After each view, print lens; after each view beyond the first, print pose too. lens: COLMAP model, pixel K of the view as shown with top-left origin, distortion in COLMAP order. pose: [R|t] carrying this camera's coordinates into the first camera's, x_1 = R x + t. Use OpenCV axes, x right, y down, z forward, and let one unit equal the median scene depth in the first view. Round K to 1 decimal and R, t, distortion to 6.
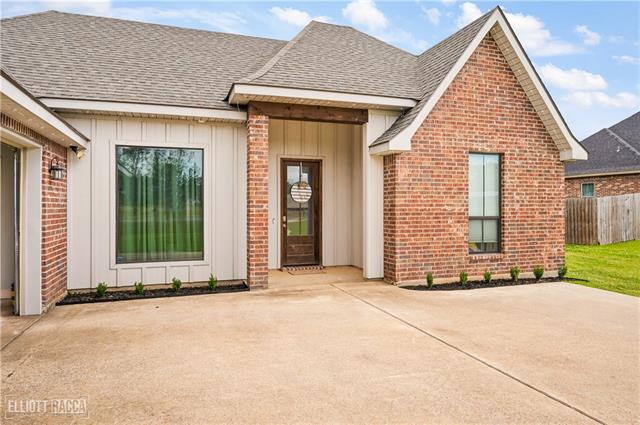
lens RADIAL K [[422.9, 0, 320.0], [0, 422.9, 212.5], [0, 0, 1]] dist [0.000260, -0.000012]
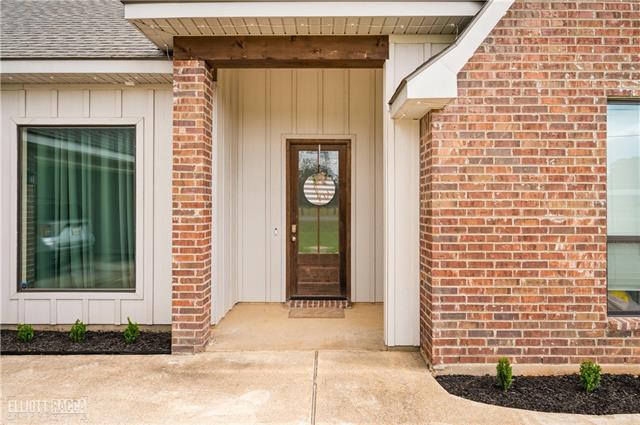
lens RADIAL K [[401.3, 0, 320.9], [0, 401.3, 206.4], [0, 0, 1]] dist [-0.002381, -0.000691]
pose [[0.945282, 0.003393, -0.326236, 0.201297], [-0.006922, 0.999929, -0.009658, -0.017765], [0.326180, 0.011388, 0.945239, 0.486543]]
